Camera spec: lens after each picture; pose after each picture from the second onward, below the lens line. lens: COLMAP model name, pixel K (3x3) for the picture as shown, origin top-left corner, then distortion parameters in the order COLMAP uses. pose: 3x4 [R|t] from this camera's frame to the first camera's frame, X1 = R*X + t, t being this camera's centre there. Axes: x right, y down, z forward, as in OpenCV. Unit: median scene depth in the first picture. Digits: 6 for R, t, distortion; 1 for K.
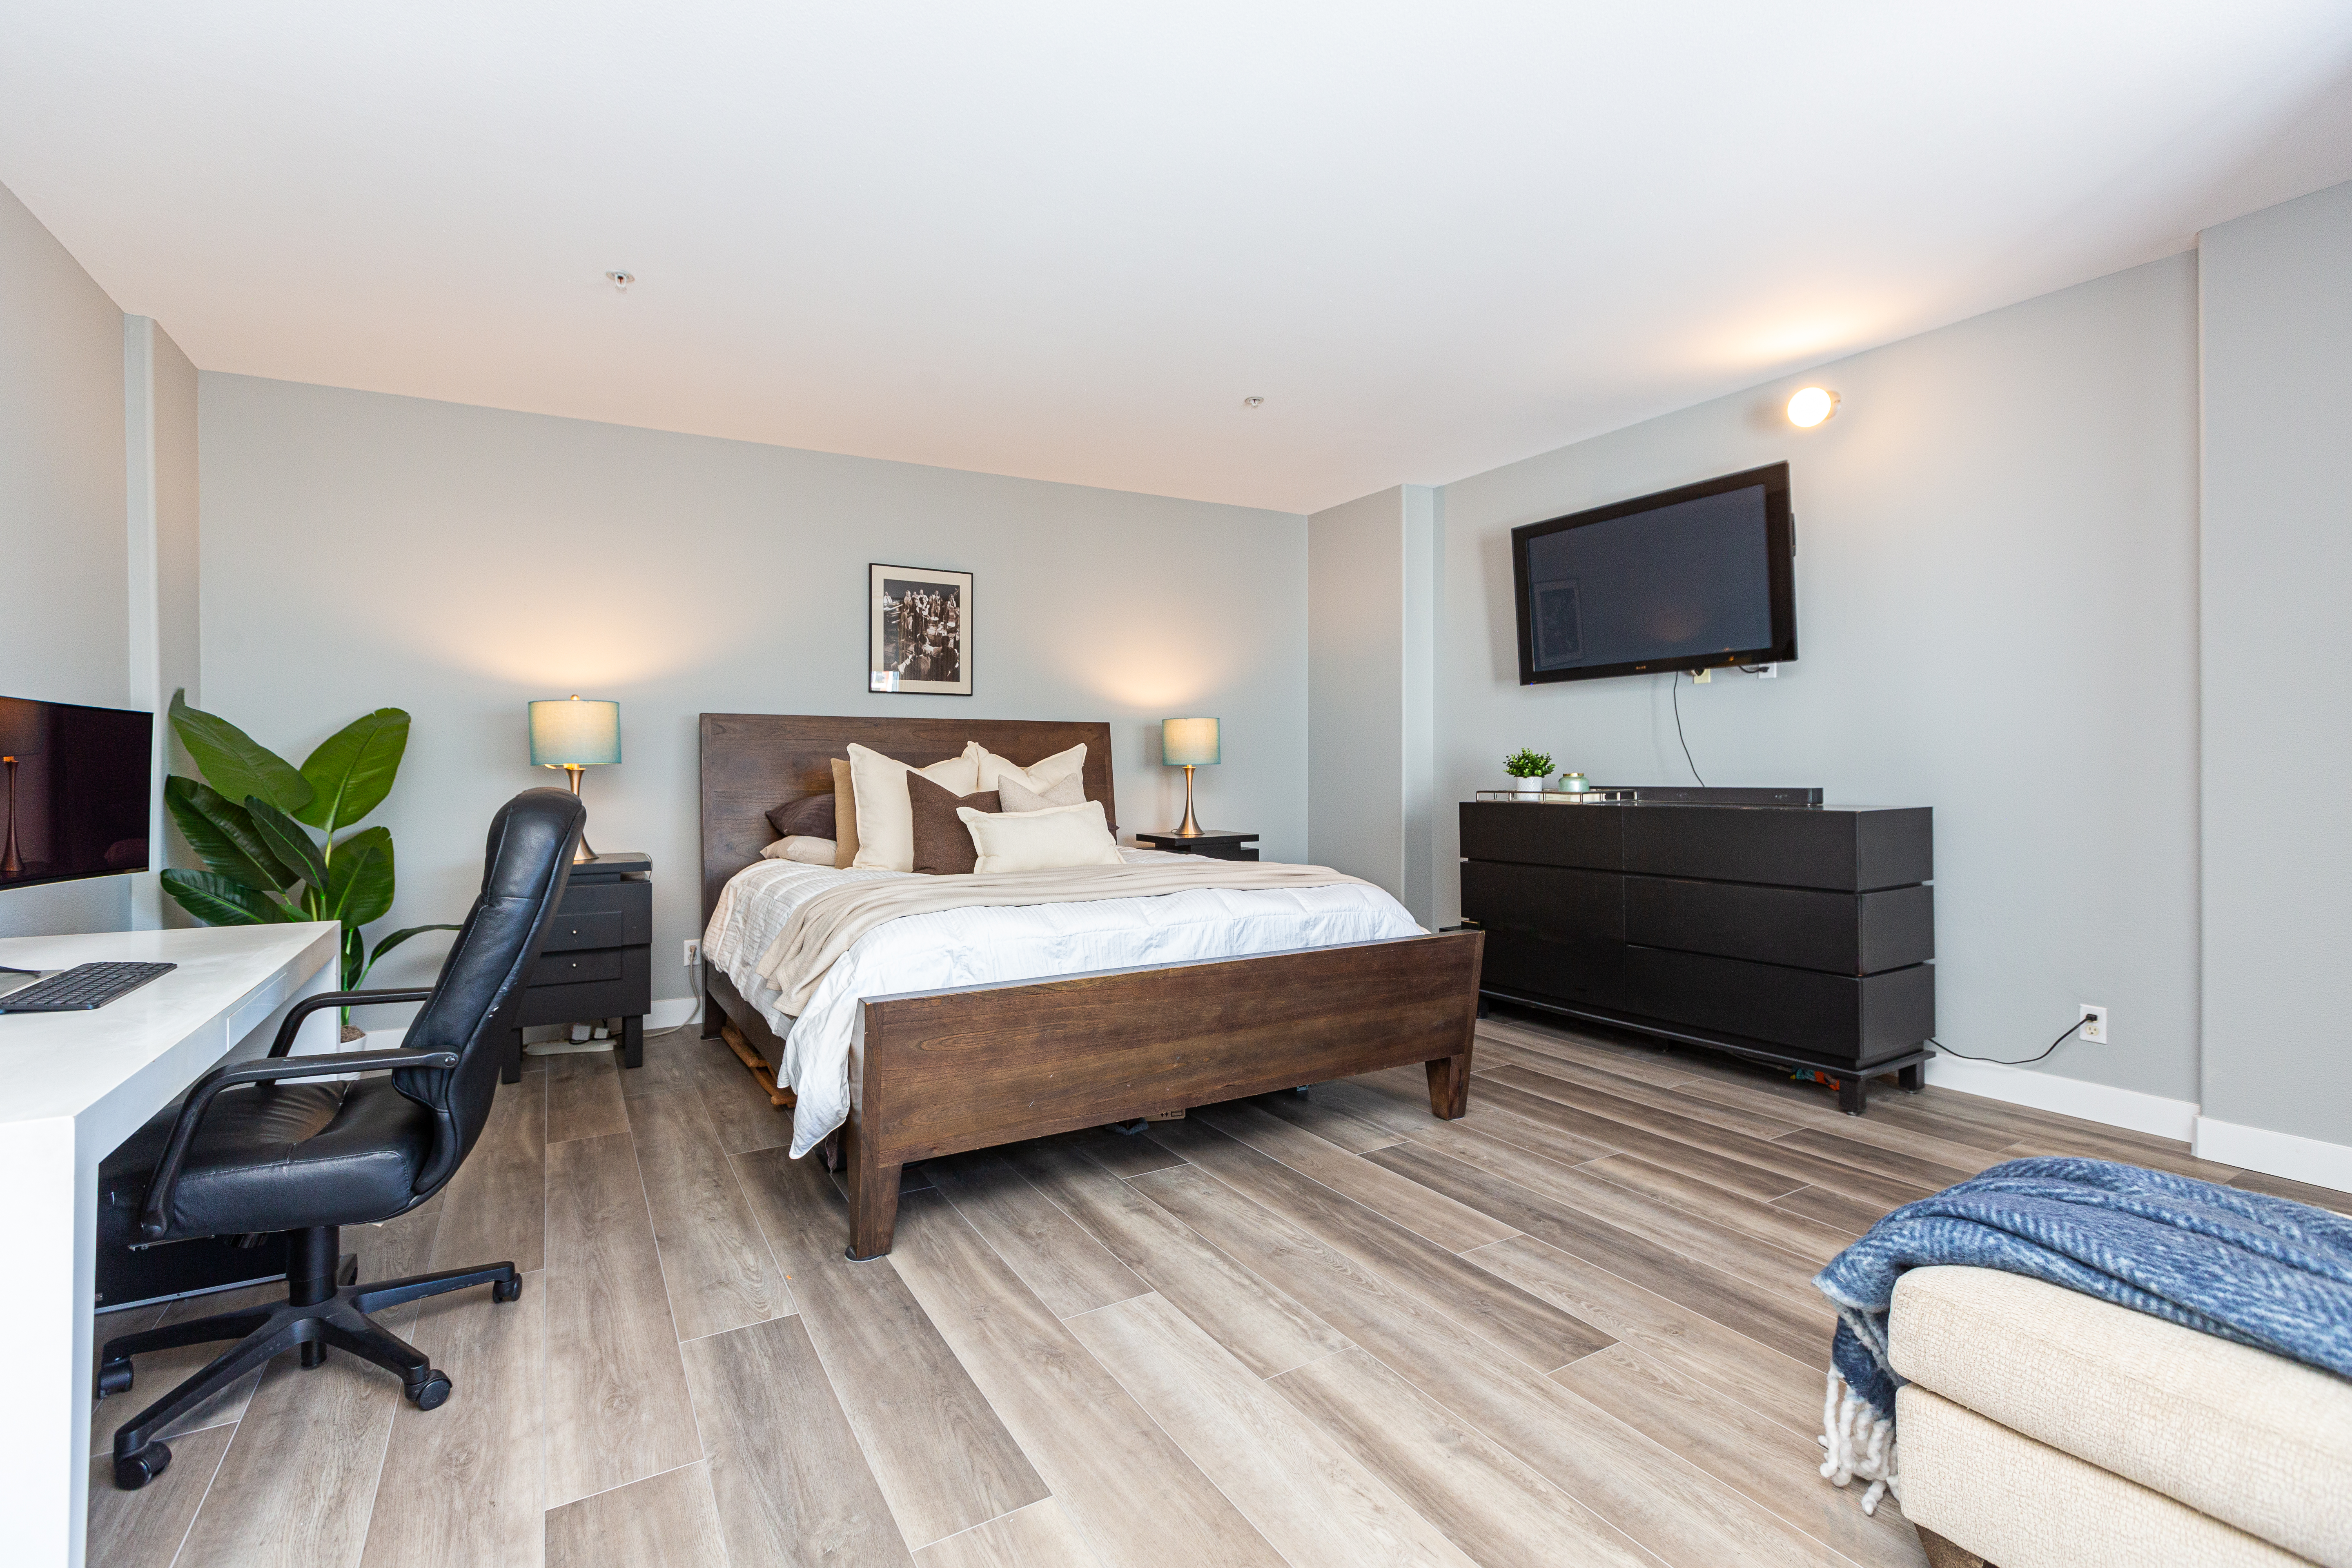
lens RADIAL K [[1062.3, 0, 1166.0], [0, 1062.3, 756.1], [0, 0, 1]] dist [-0.000081, 0.000016]
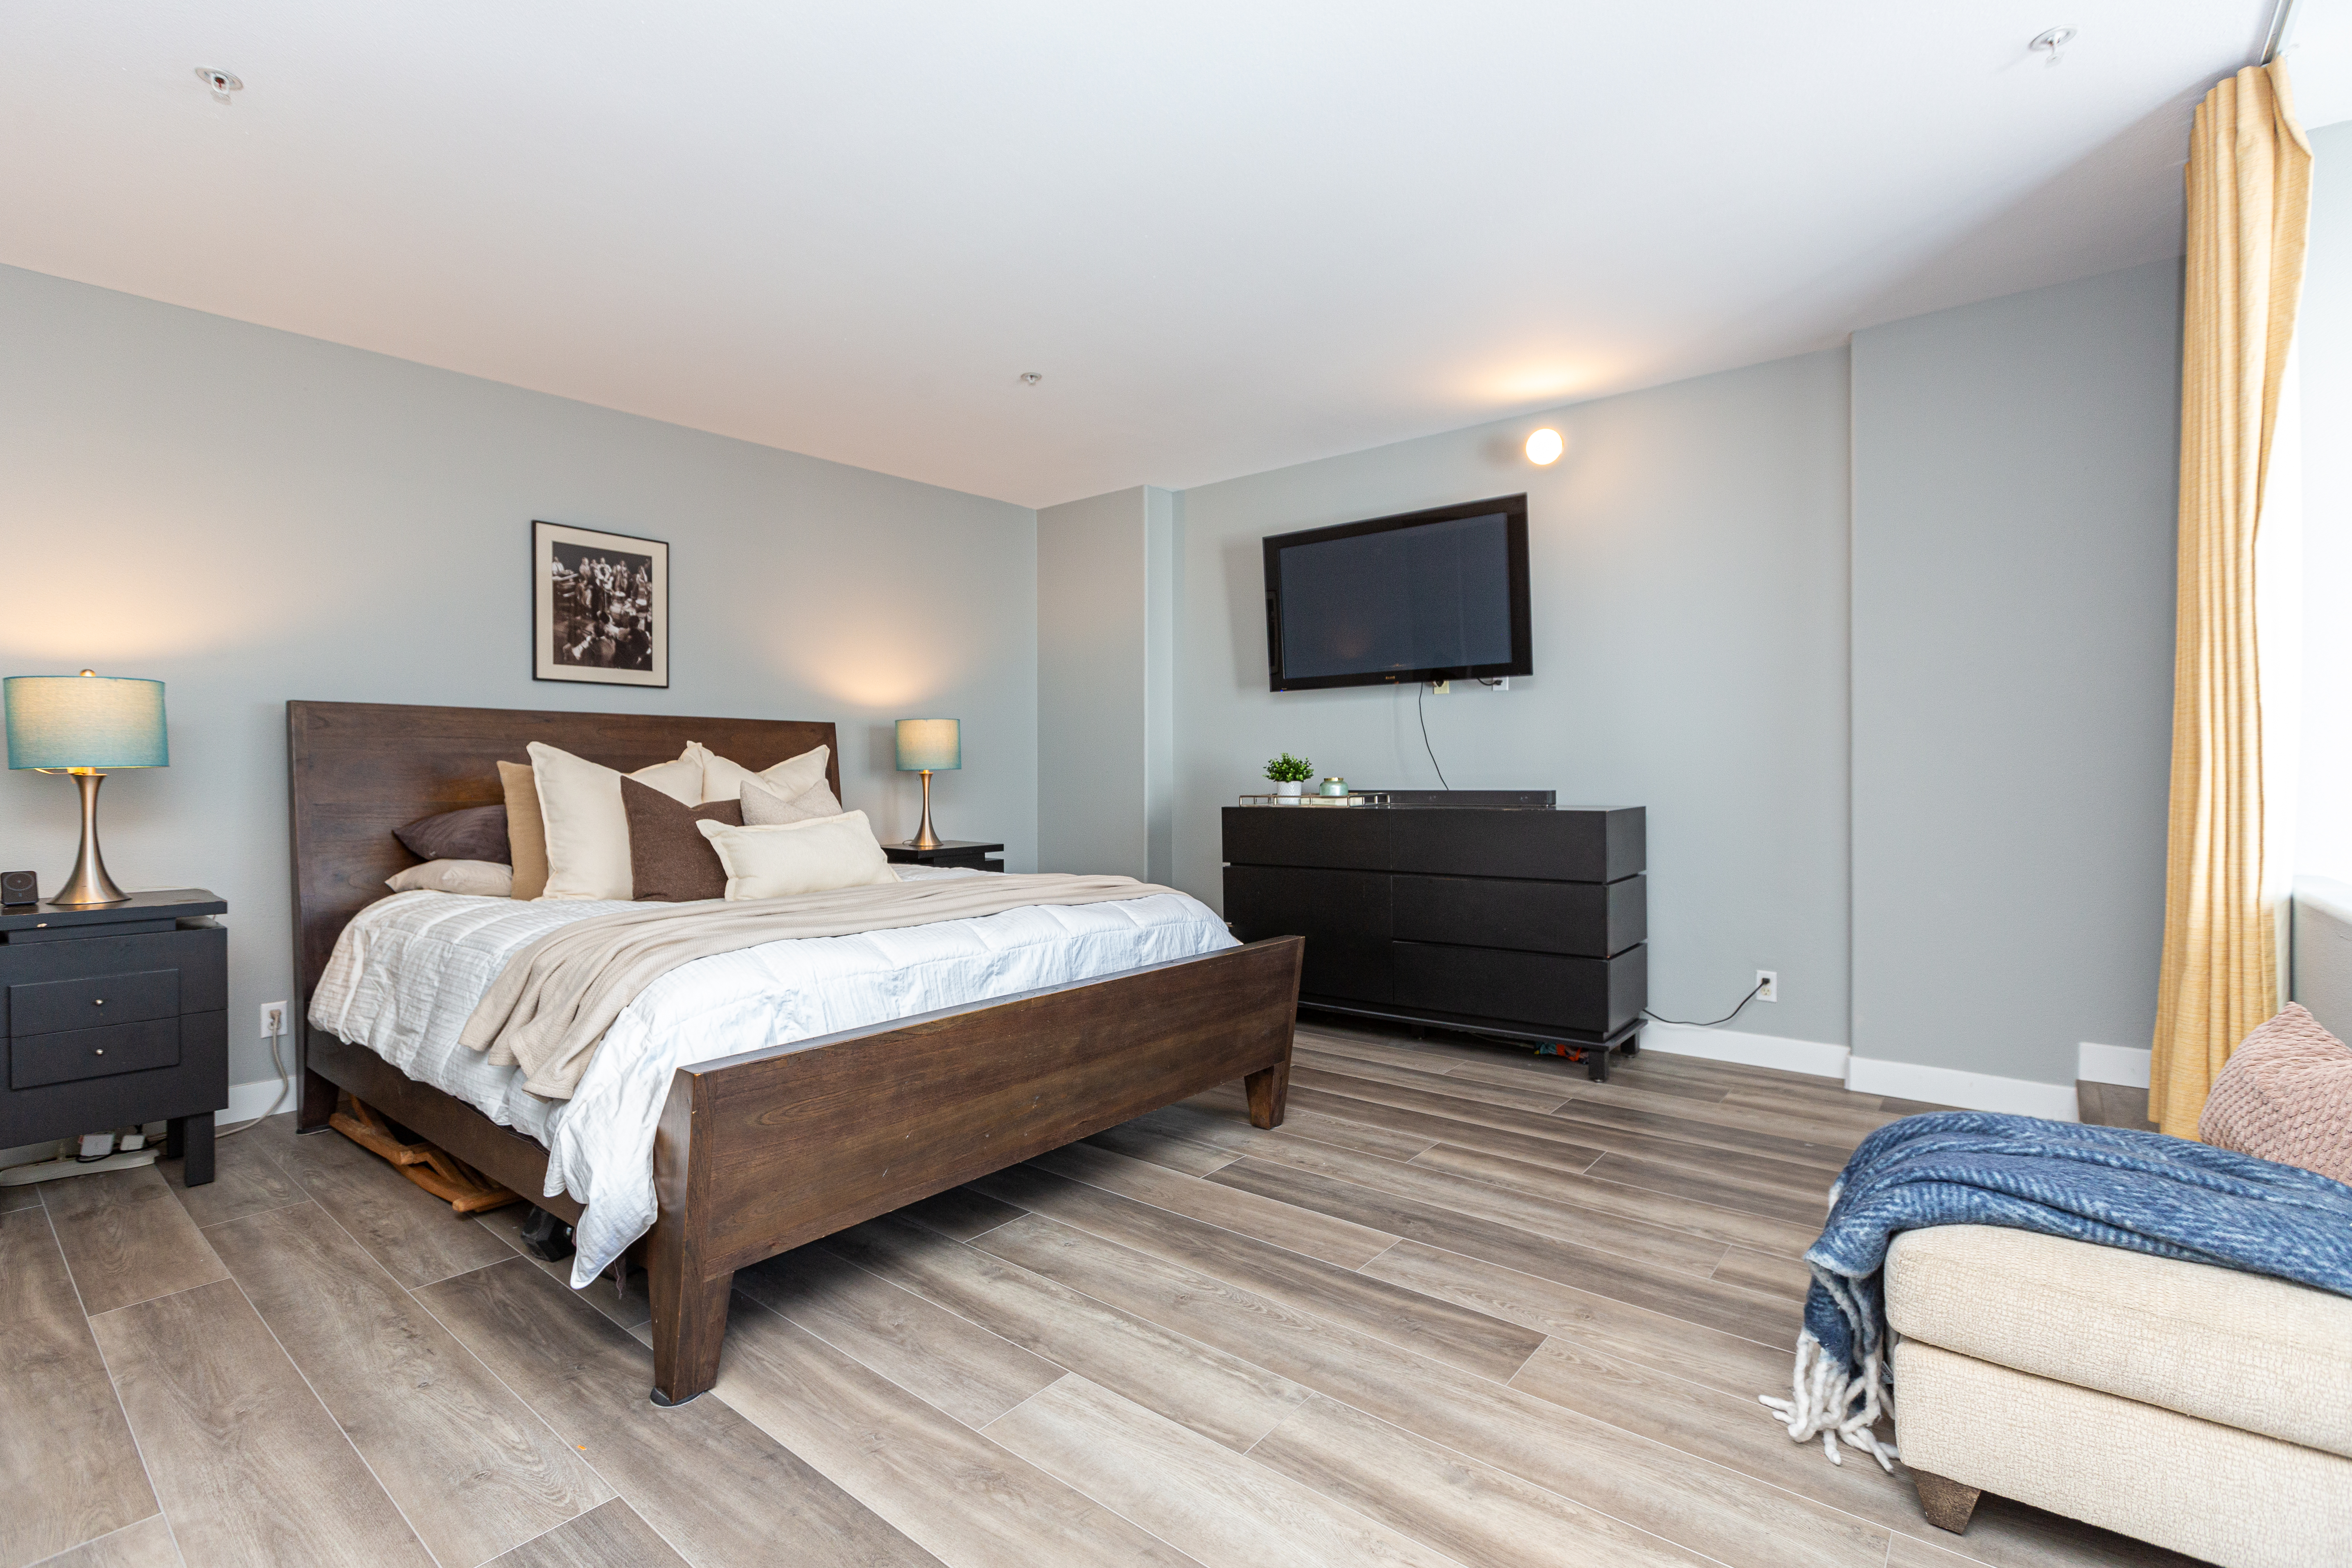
lens RADIAL K [[1063.1, 0, 1179.2], [0, 1063.1, 770.8], [0, 0, 1]] dist [0.001098, -0.000553]
pose [[0.937446, 0.000162, 0.348130, -0.172116], [-0.002908, 0.999969, 0.007364, 0.003239], [-0.348117, -0.007916, 0.937417, 0.116362]]
